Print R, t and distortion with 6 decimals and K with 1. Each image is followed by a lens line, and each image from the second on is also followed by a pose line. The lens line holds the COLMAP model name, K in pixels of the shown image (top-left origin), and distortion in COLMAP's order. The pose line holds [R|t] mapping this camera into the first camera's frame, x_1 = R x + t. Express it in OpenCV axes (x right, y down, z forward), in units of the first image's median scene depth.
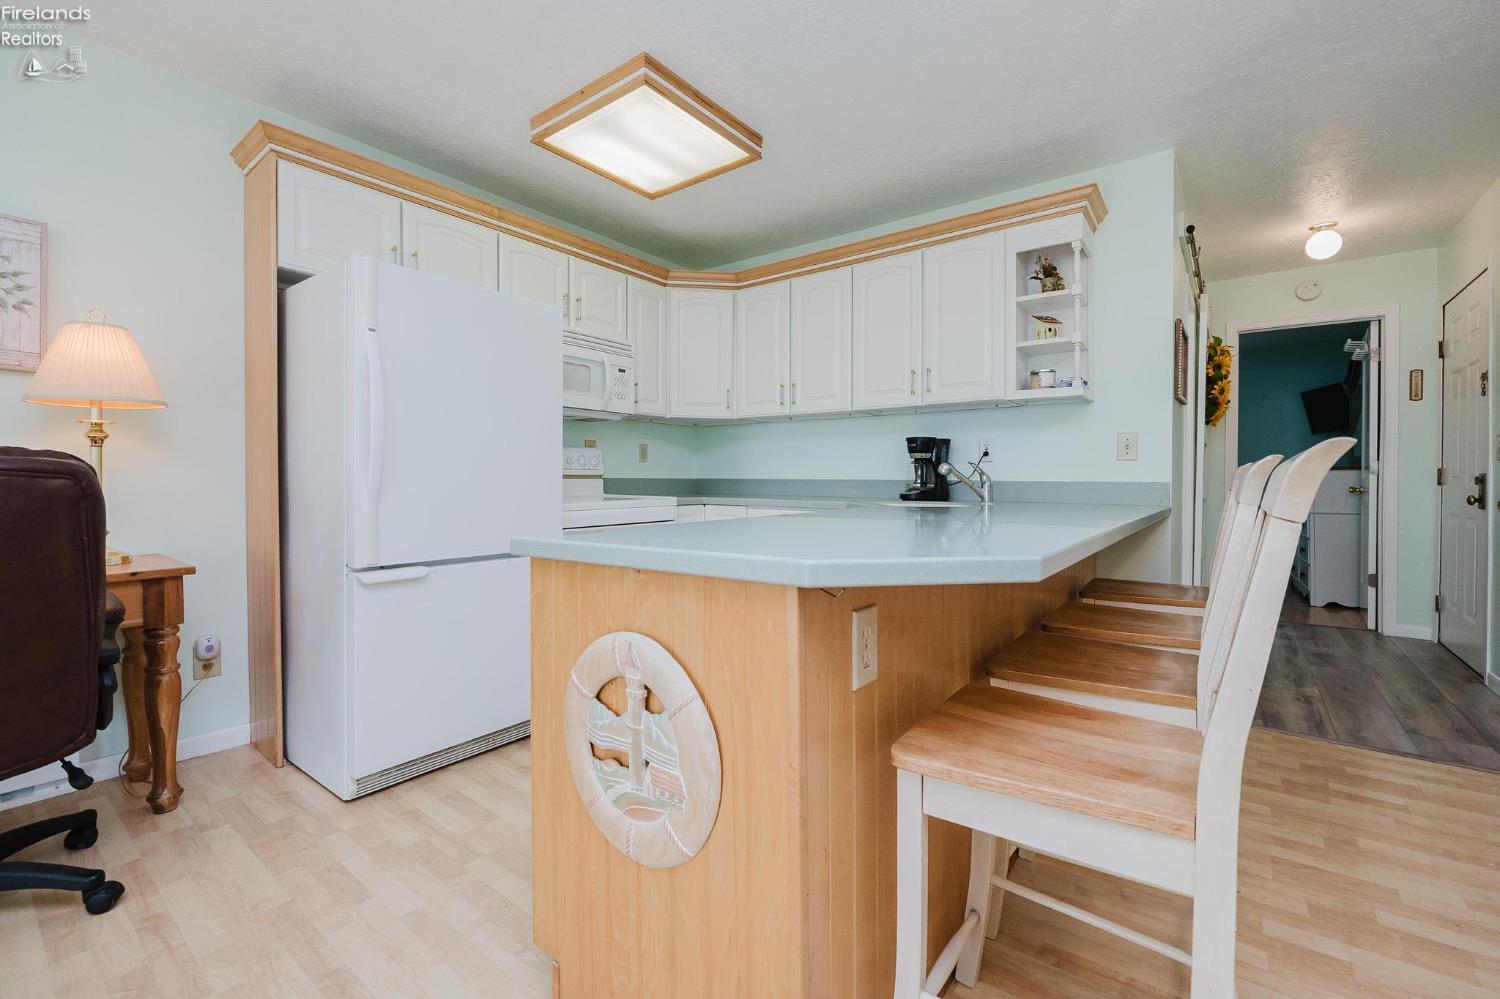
lens RADIAL K [[643.8, 0, 750.0], [0, 643.8, 499.5], [0, 0, 1]] dist [-0.001914, -0.000388]
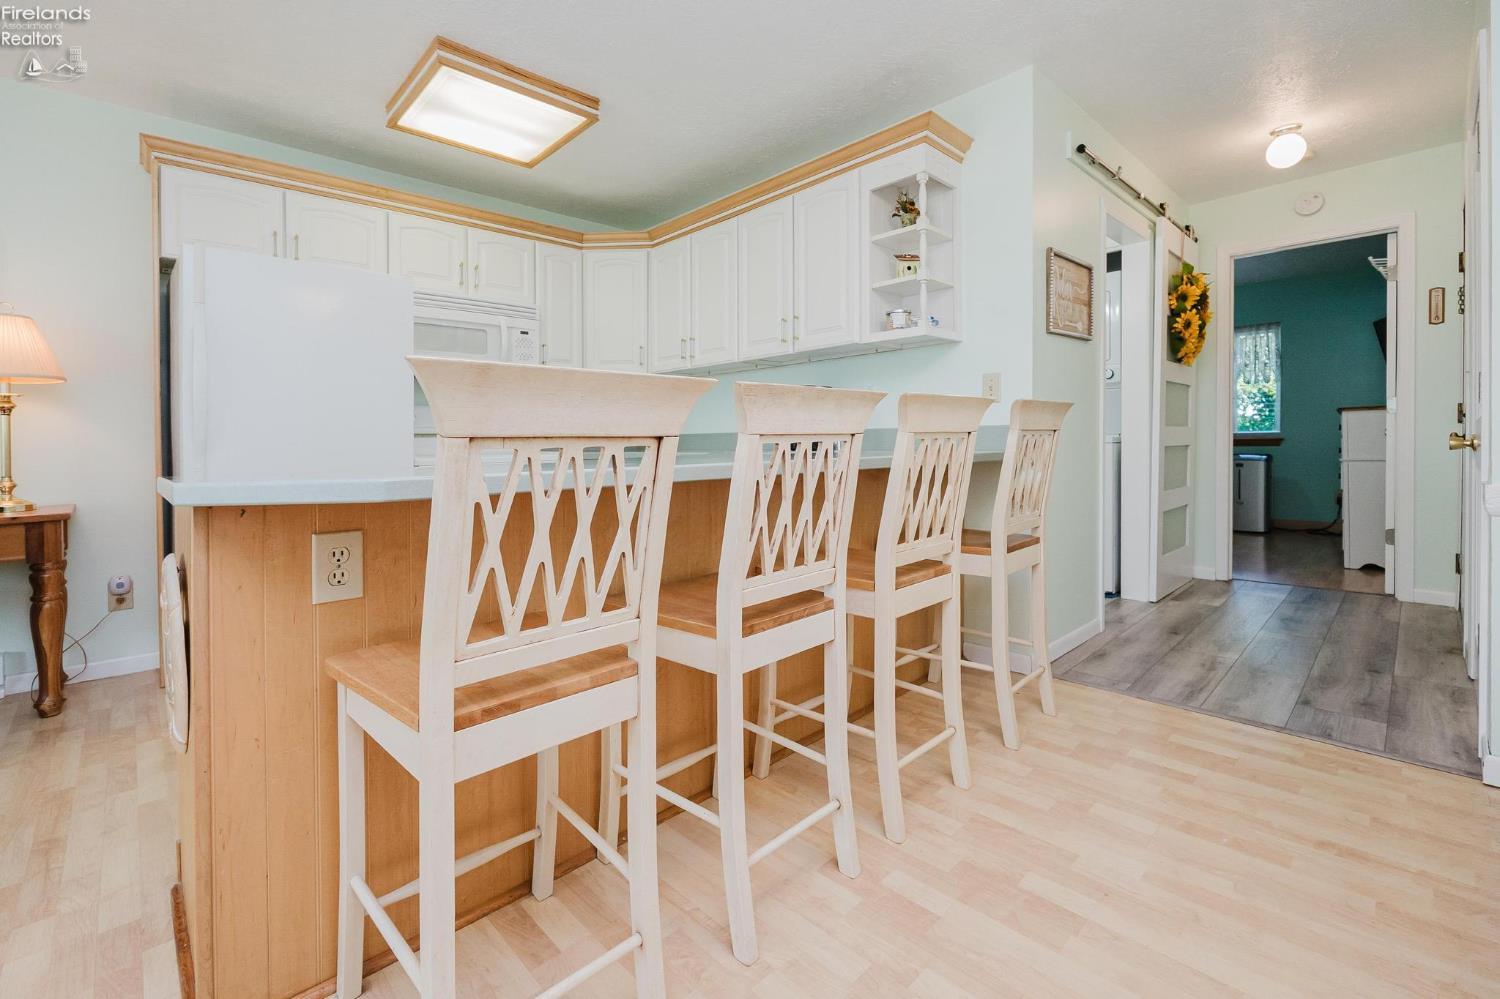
lens RADIAL K [[661.8, 0, 750.8], [0, 661.8, 462.5], [0, 0, 1]] dist [-0.003979, -0.000580]
pose [[0.986897, -0.016239, -0.160532, 0.390500], [0.015975, 0.999868, -0.002936, 0.023159], [0.160559, 0.000333, 0.987026, -0.003502]]
